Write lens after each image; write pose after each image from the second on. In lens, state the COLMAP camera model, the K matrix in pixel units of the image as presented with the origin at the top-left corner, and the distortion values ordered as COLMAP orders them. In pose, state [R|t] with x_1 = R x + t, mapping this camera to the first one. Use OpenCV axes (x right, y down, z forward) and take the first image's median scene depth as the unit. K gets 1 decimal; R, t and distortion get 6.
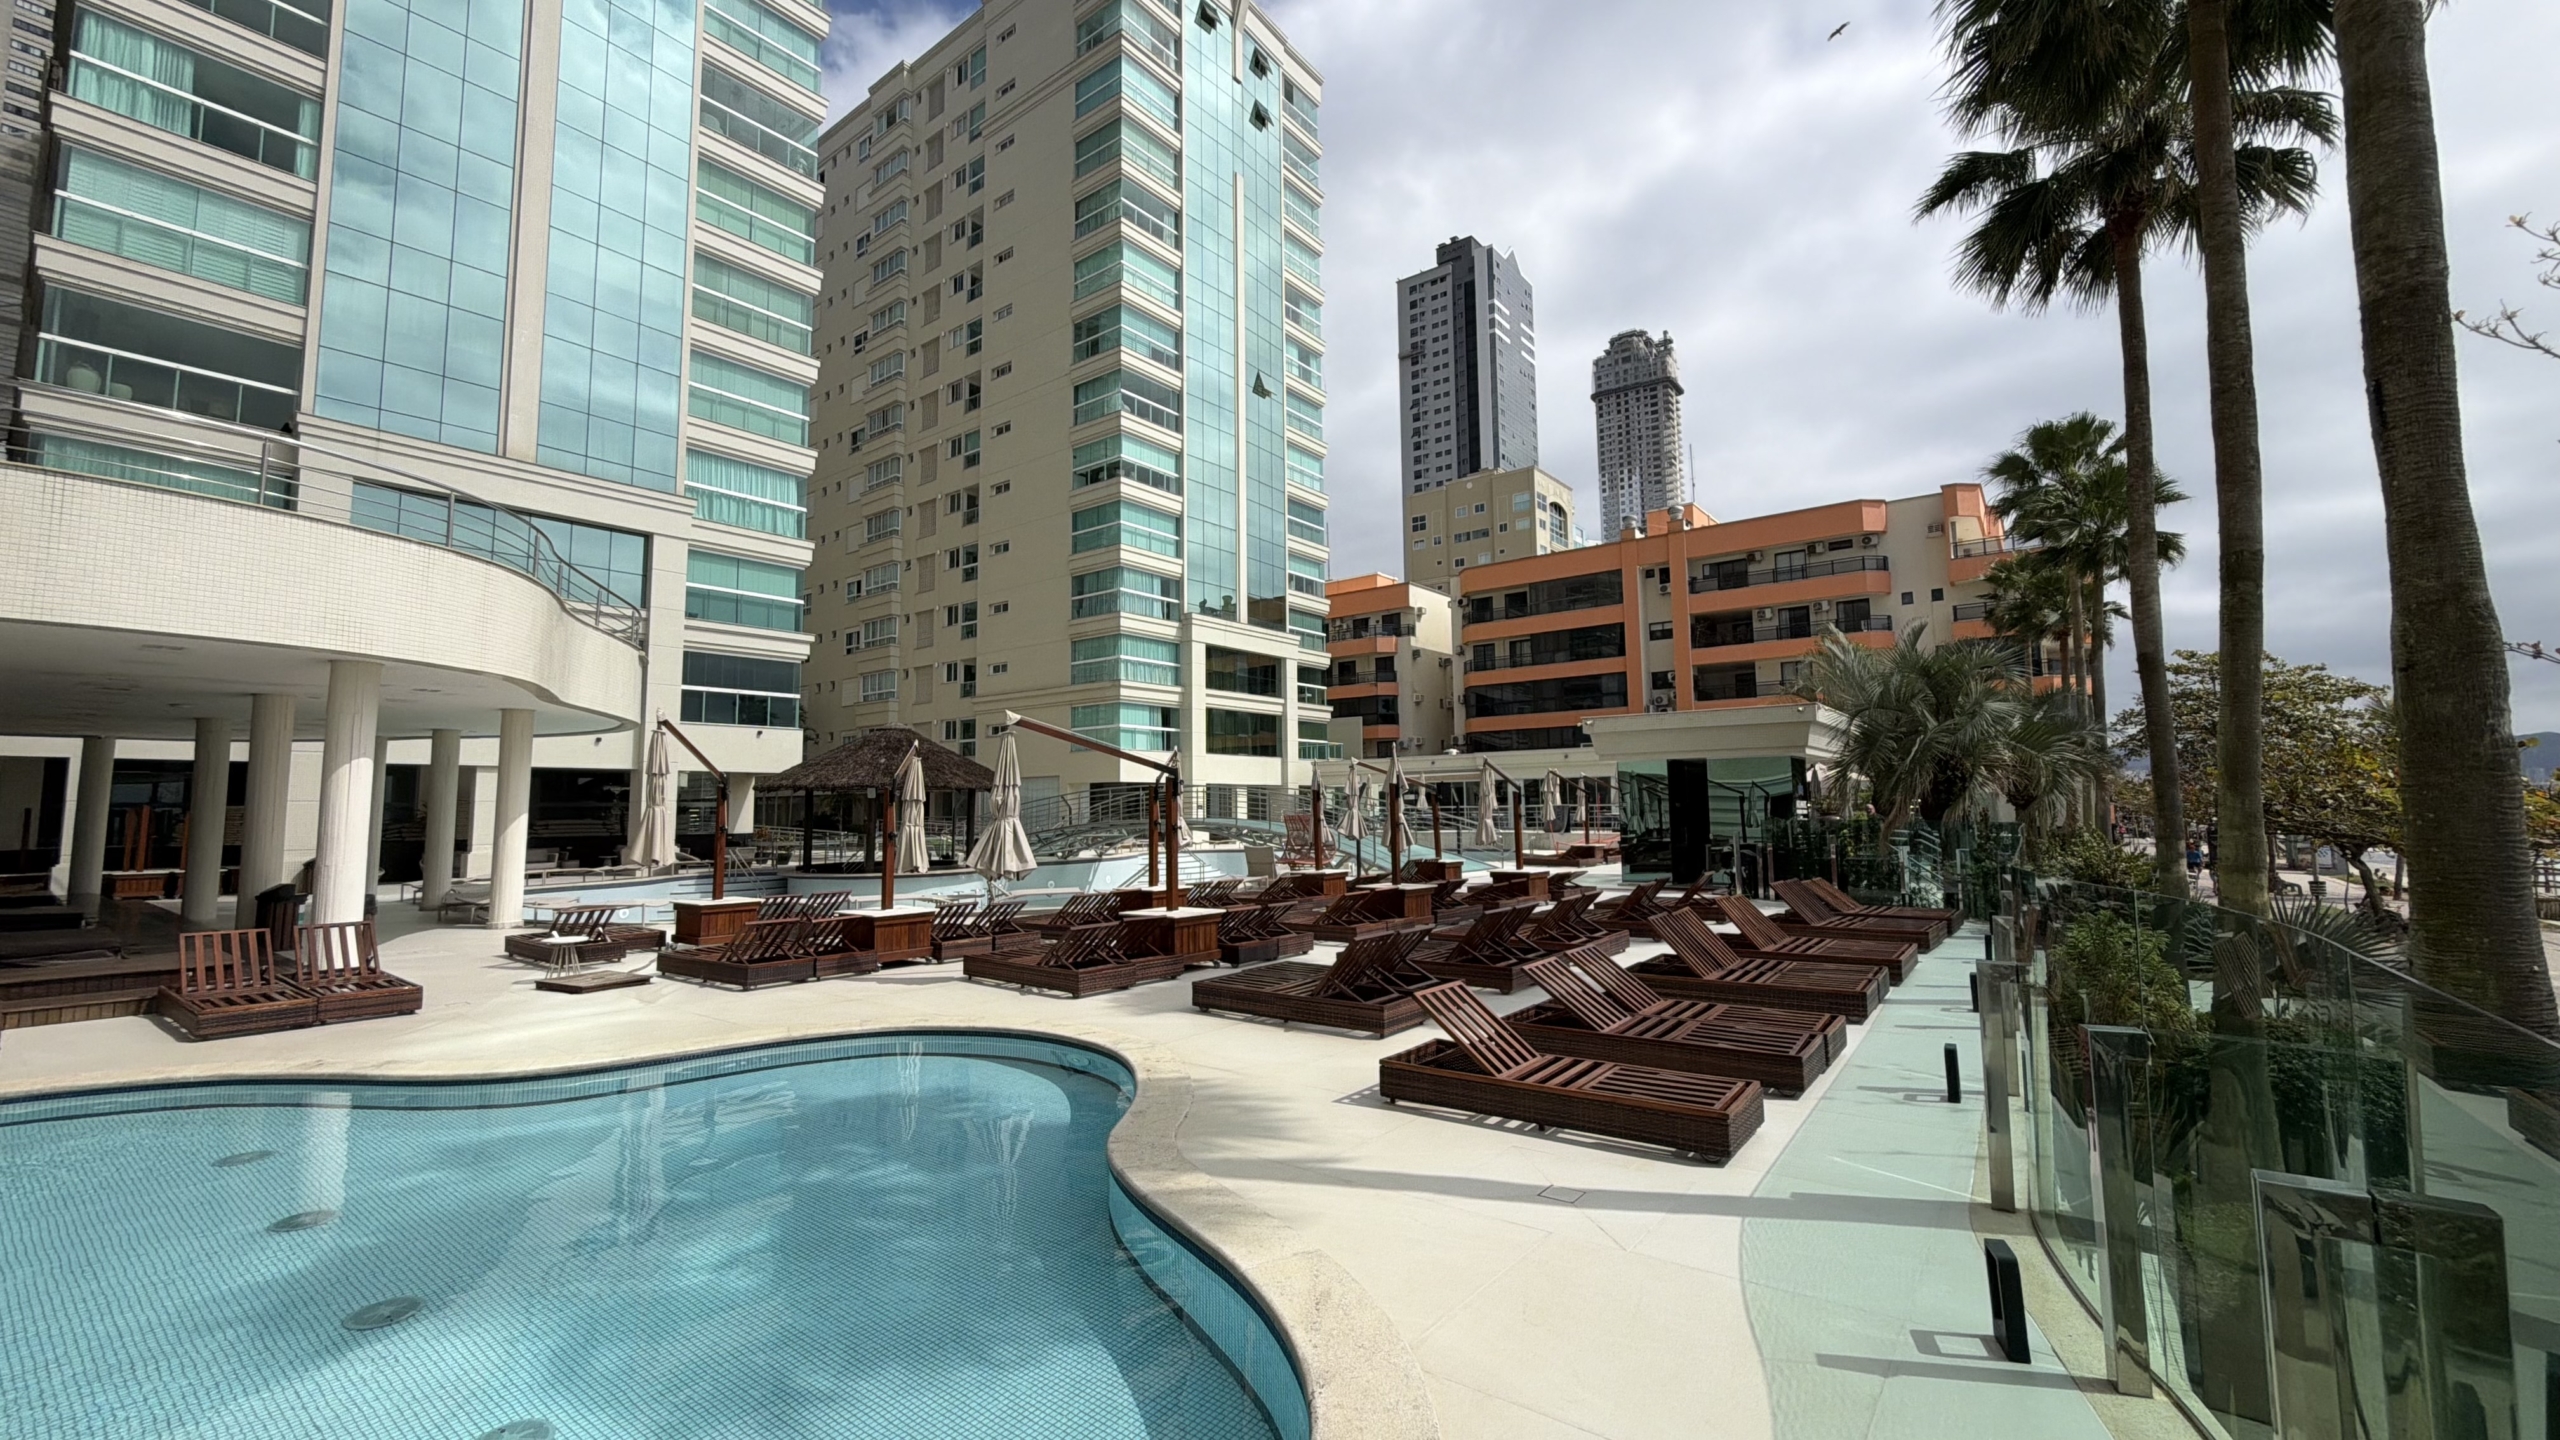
lens RADIAL K [[1011.3, 0, 1296.9], [0, 1011.3, 732.2], [0, 0, 1]] dist [0.003189, 0.000241]
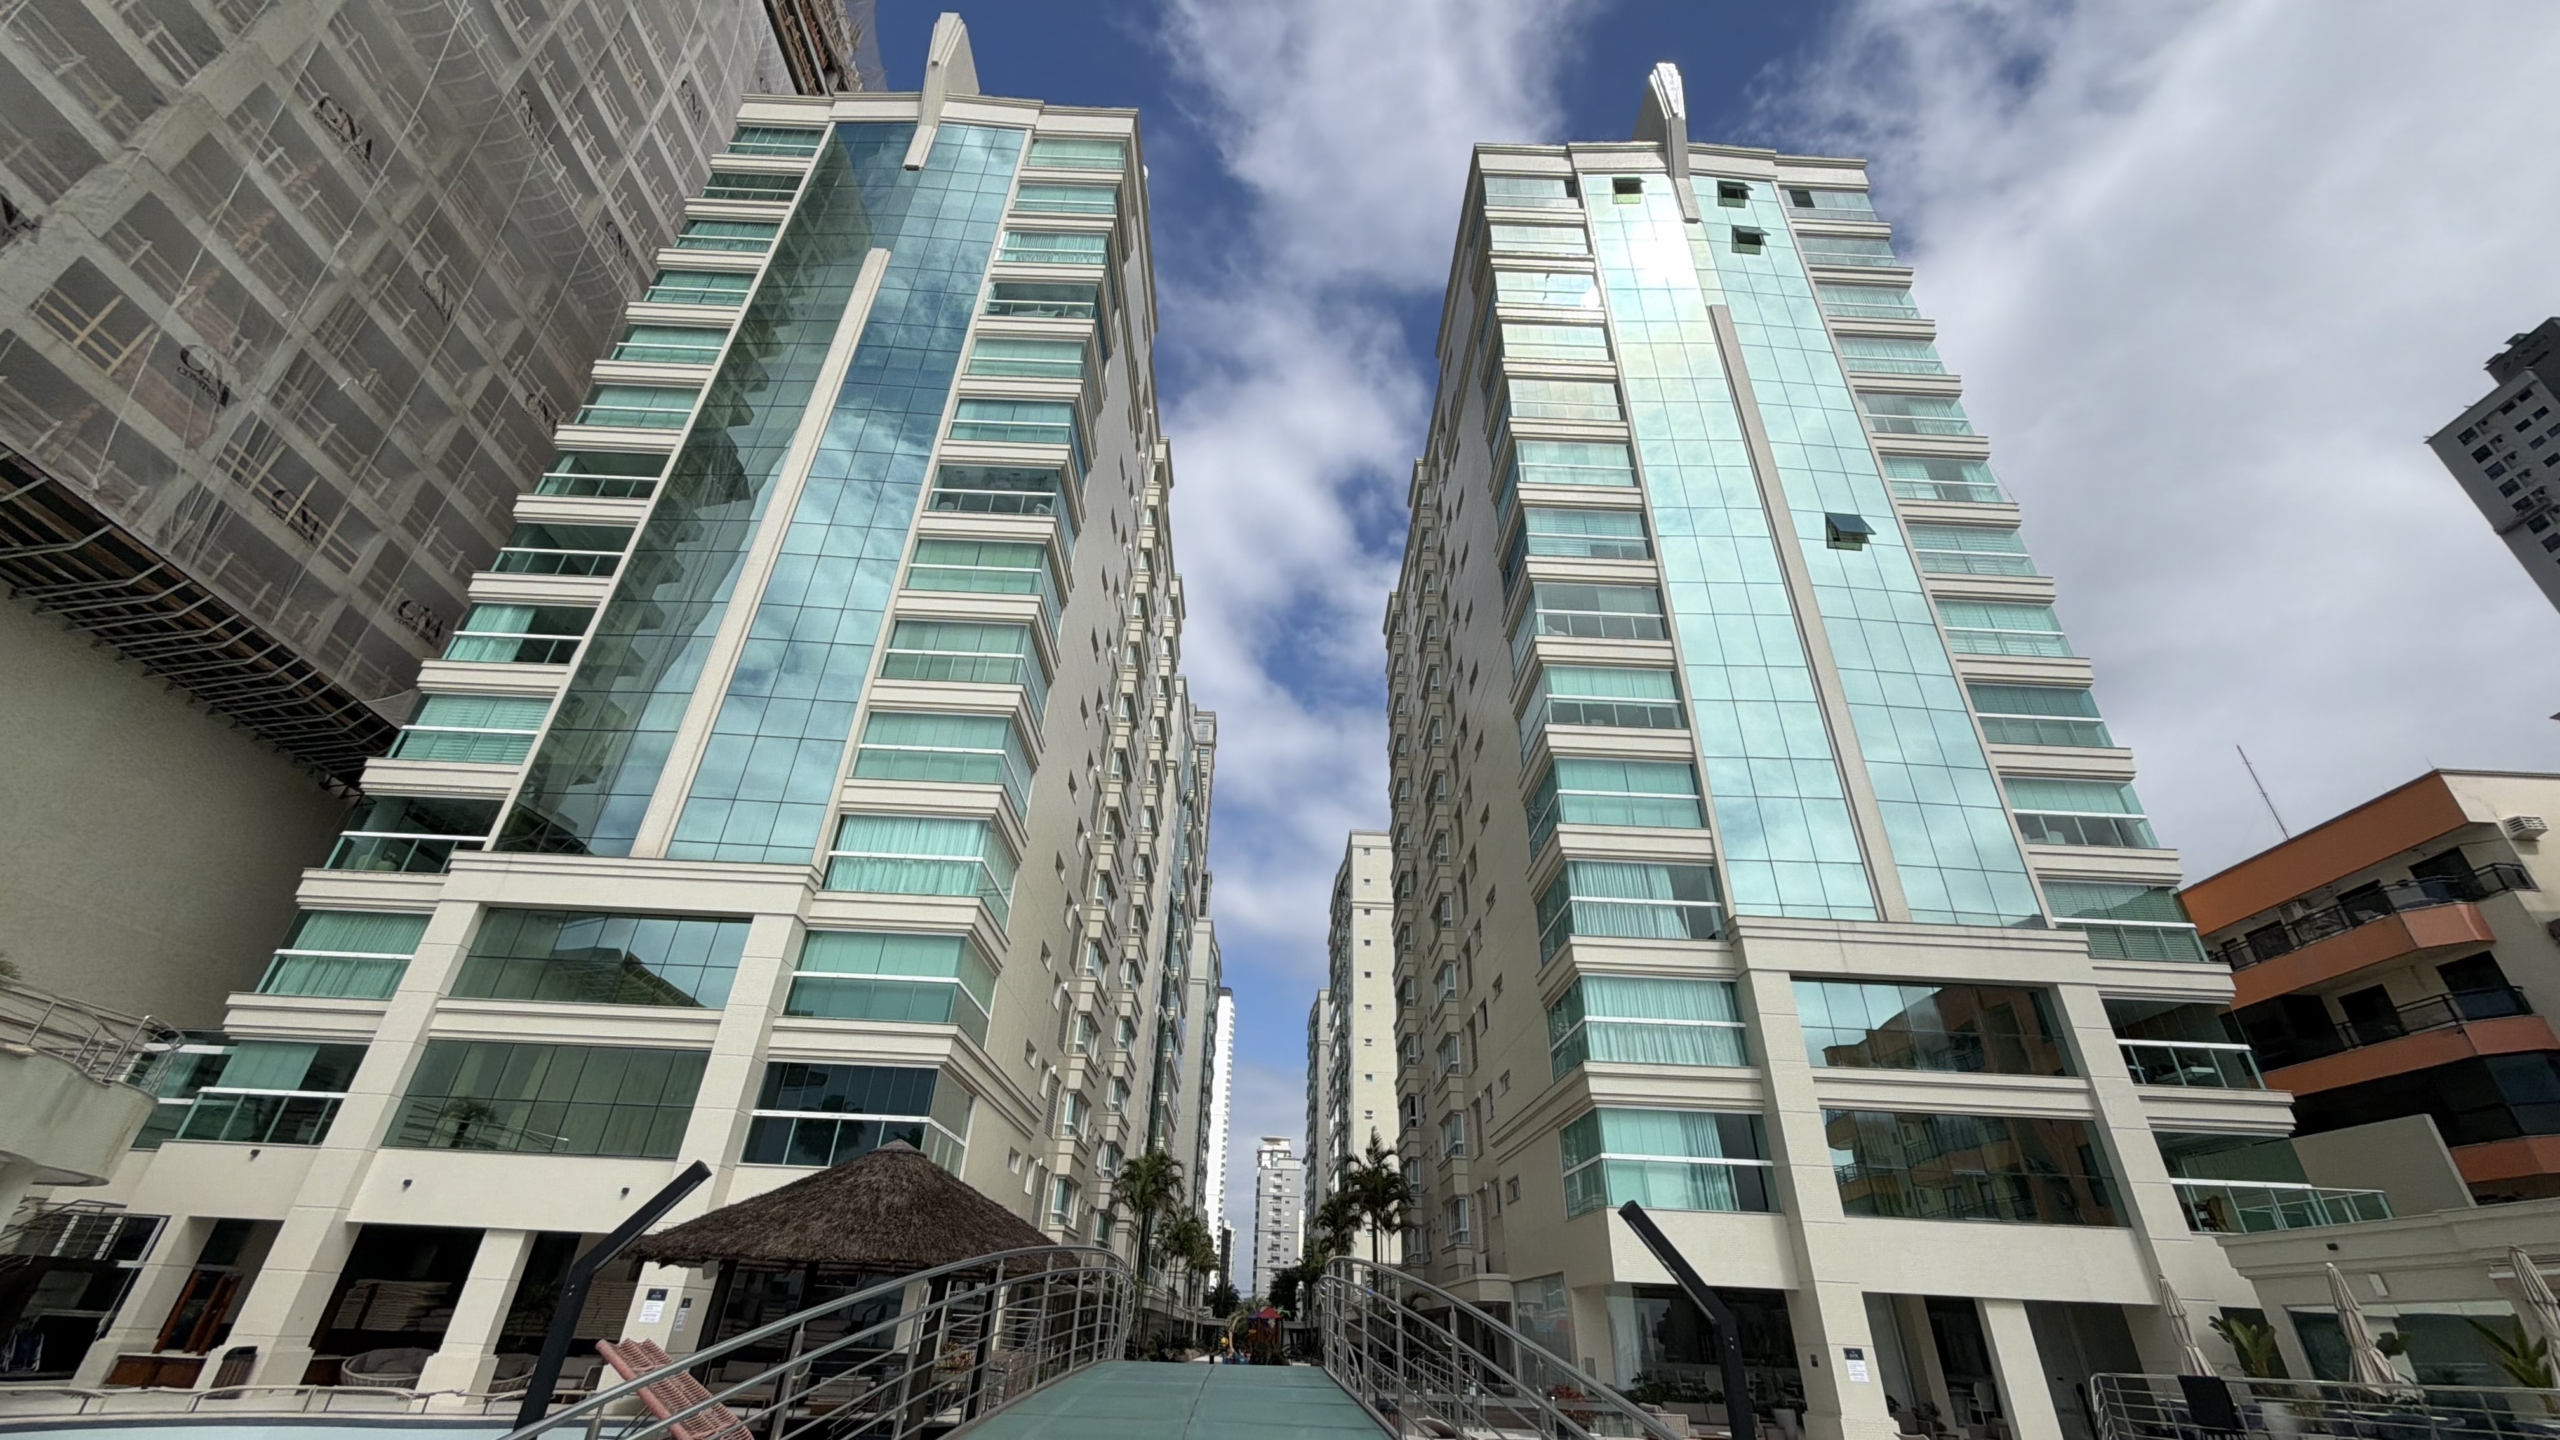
lens RADIAL K [[1011.3, 0, 1267.8], [0, 1011.3, 714.0], [0, 0, 1]] dist [0.003189, 0.000241]
pose [[0.616459, -0.371821, -0.694065, 0.133565], [0.015787, 0.887139, -0.461232, 0.023897], [0.787228, 0.273373, 0.552755, 0.440552]]
